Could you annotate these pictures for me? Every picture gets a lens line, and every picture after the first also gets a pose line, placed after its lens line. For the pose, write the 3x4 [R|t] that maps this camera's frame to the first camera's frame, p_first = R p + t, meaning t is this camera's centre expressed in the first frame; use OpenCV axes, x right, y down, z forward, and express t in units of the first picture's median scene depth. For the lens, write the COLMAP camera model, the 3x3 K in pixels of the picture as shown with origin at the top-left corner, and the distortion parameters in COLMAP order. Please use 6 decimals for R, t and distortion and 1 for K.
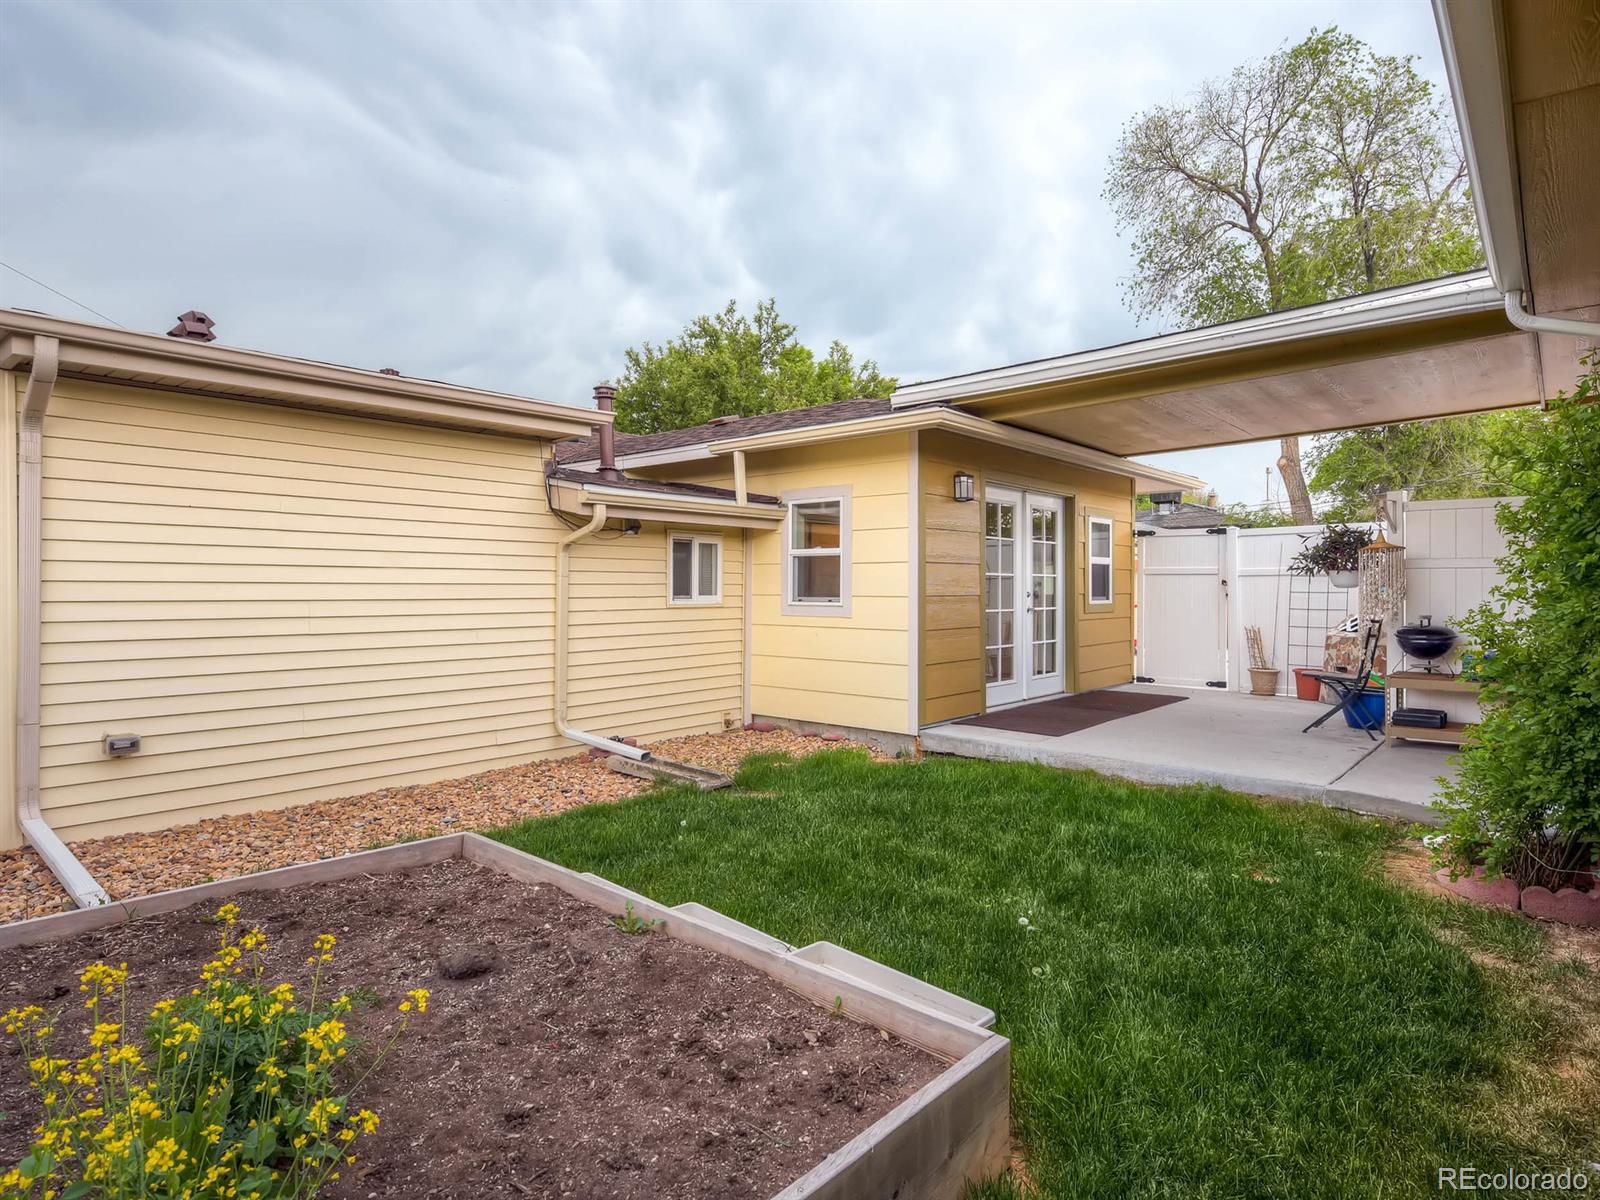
lens RADIAL K [[901.5, 0, 795.4], [0, 901.5, 583.3], [0, 0, 1]] dist [0.003891, 0.002336]
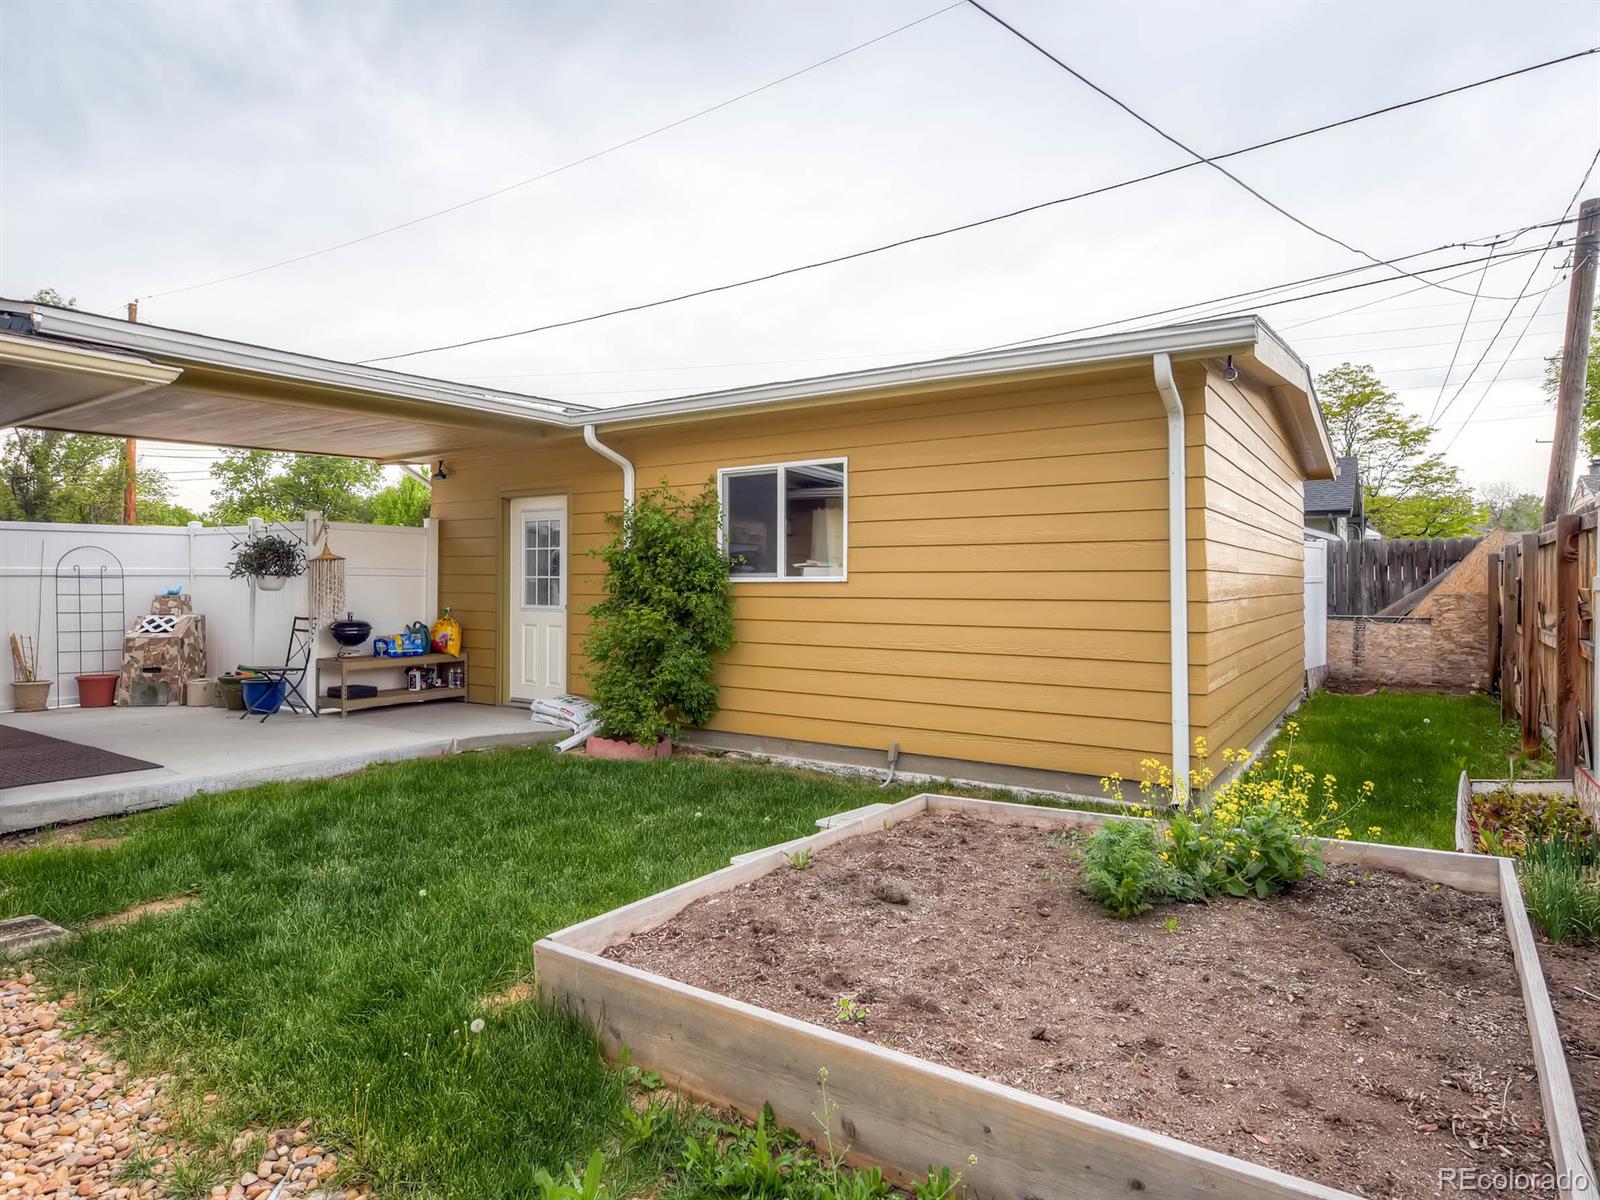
lens RADIAL K [[901.5, 0, 795.4], [0, 901.5, 583.3], [0, 0, 1]] dist [0.003891, 0.002336]
pose [[-0.121889, 0.002933, 0.992539, -0.626607], [-0.007255, 0.999966, -0.003846, -0.004959], [-0.992517, -0.007670, -0.121864, 0.503399]]
